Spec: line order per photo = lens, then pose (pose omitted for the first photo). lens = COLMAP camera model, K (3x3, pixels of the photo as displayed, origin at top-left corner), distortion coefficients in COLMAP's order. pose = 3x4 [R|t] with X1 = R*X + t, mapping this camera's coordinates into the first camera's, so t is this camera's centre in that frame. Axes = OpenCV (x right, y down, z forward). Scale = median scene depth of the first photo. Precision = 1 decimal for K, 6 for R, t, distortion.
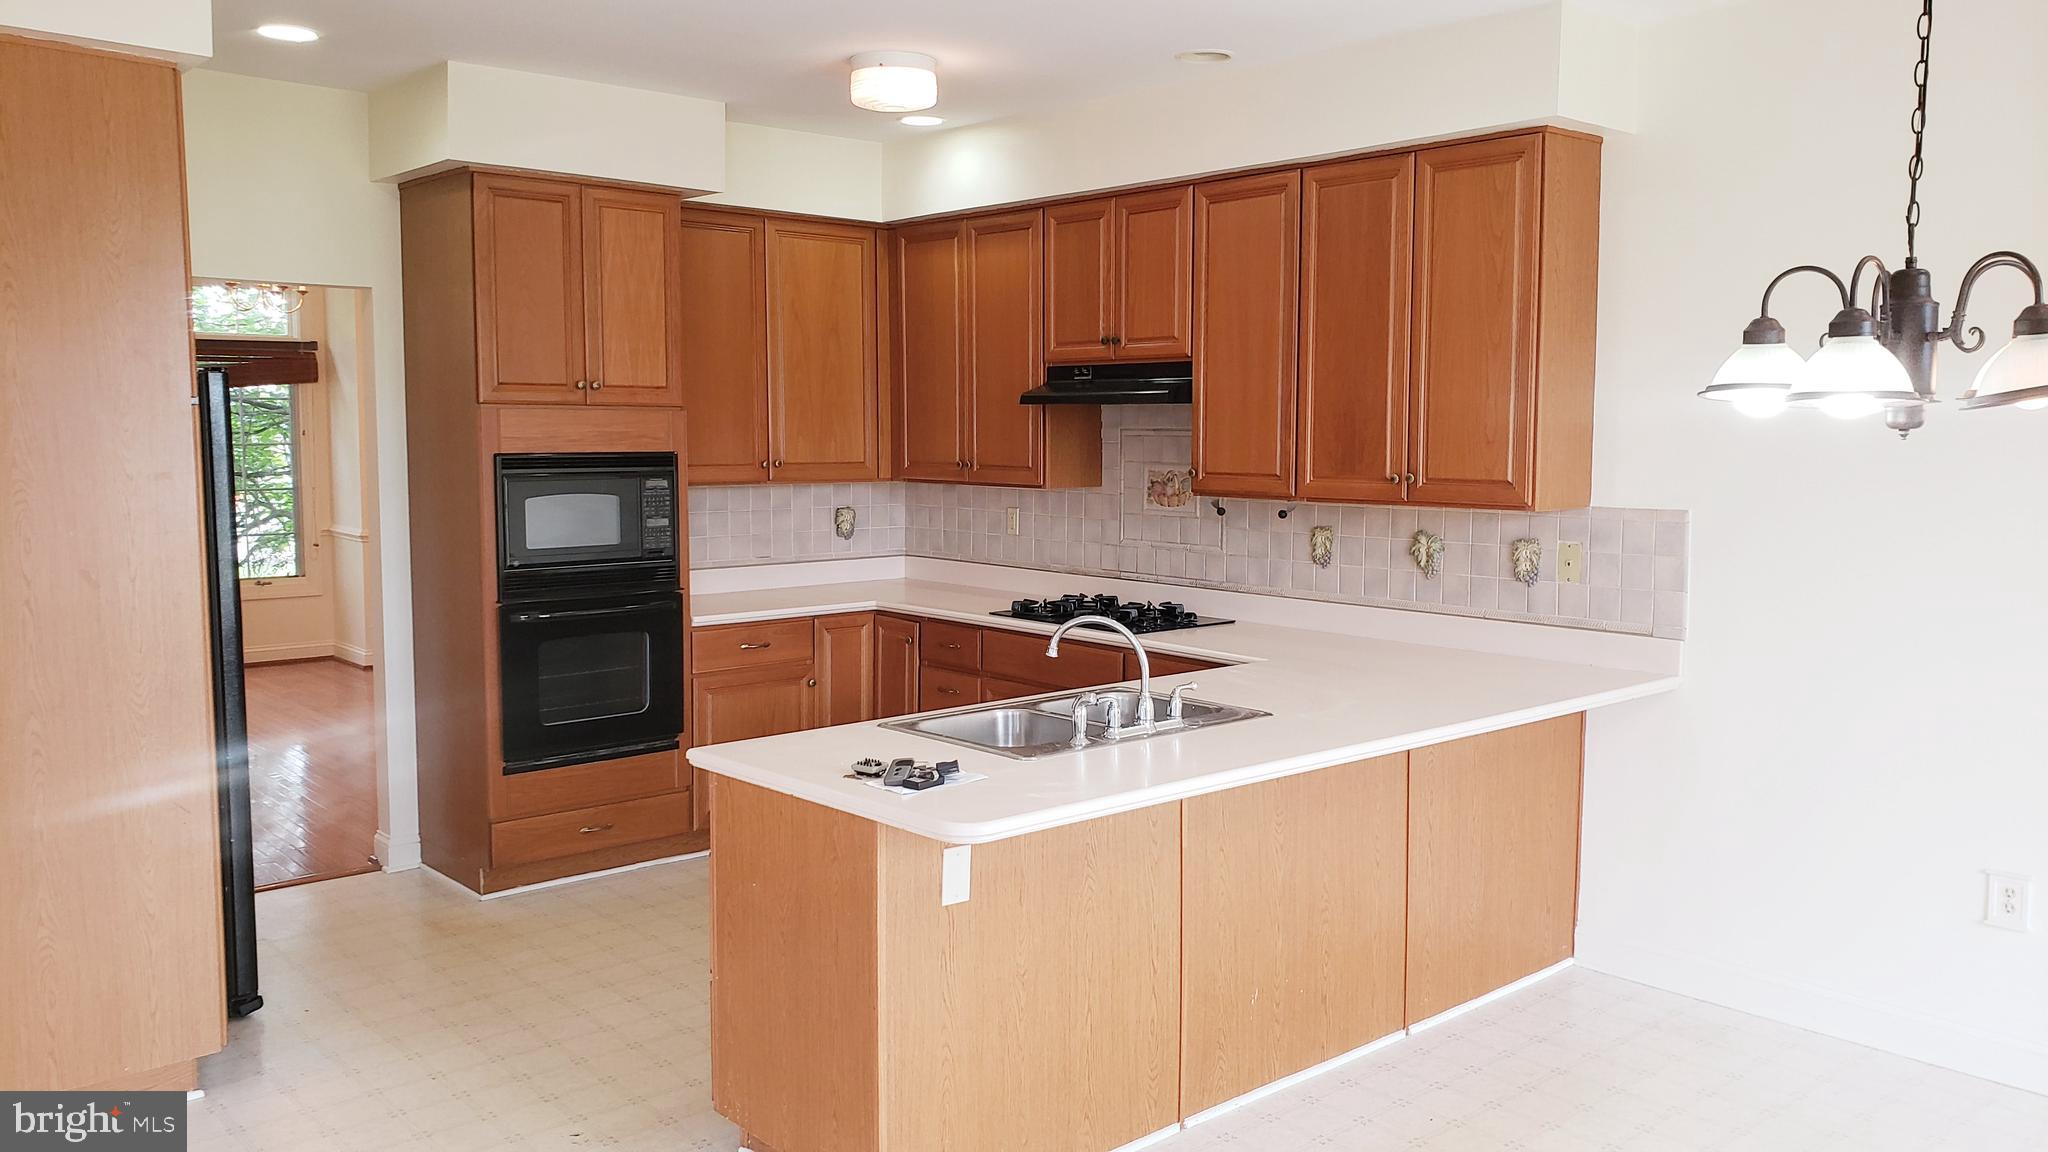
lens RADIAL K [[1567.9, 0, 1030.3], [0, 1567.9, 549.3], [0, 0, 1]] dist [0.003186, 0.000223]
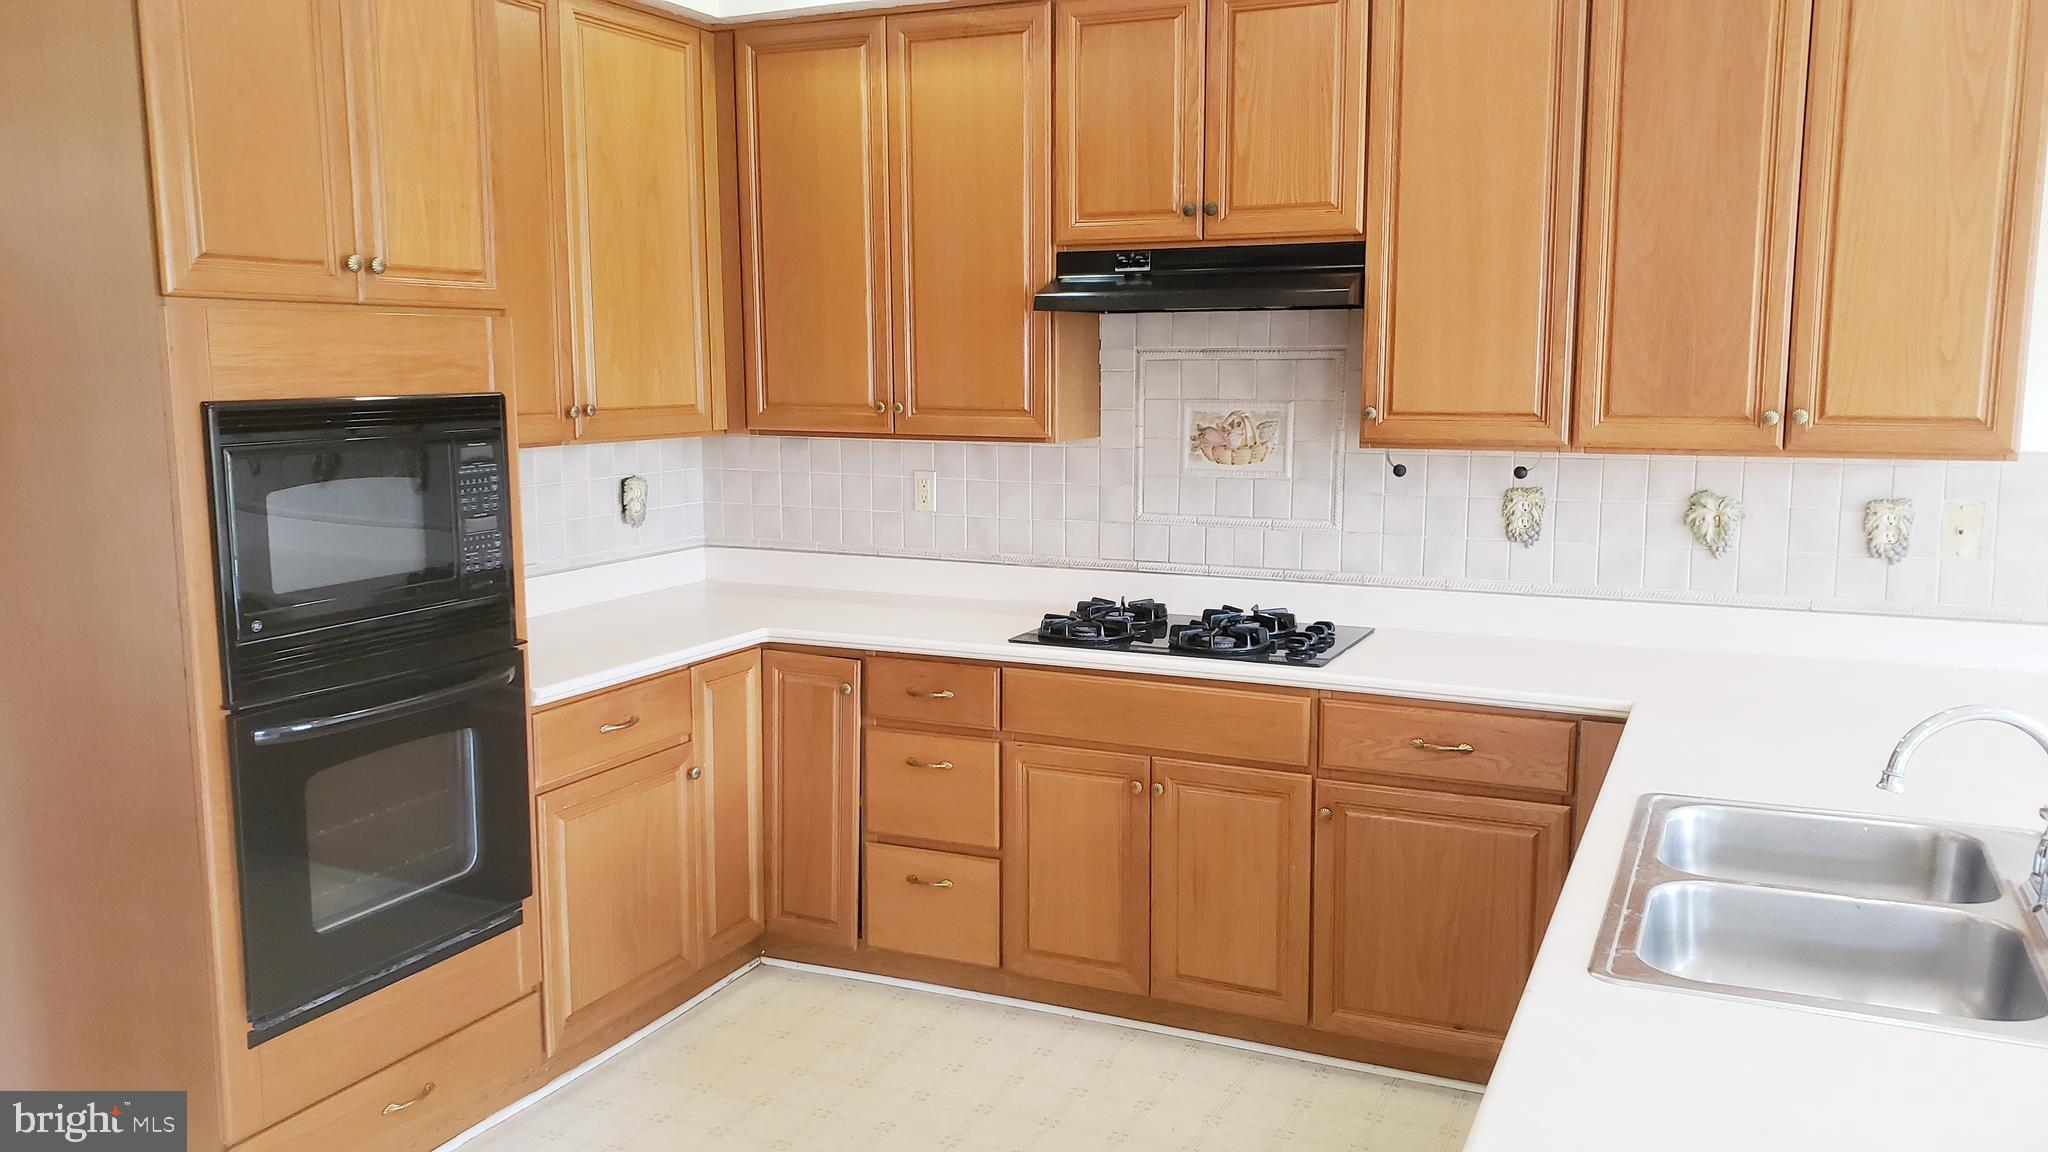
lens RADIAL K [[1606.0, 0, 1024.0], [0, 1606.0, 576.0], [0, 0, 1]] dist [-0.003529, -0.003043]
pose [[0.917560, -0.059395, 0.393137, -0.277927], [0.036967, 0.997240, 0.064385, -0.027475], [-0.395876, -0.044544, 0.917223, 0.405808]]
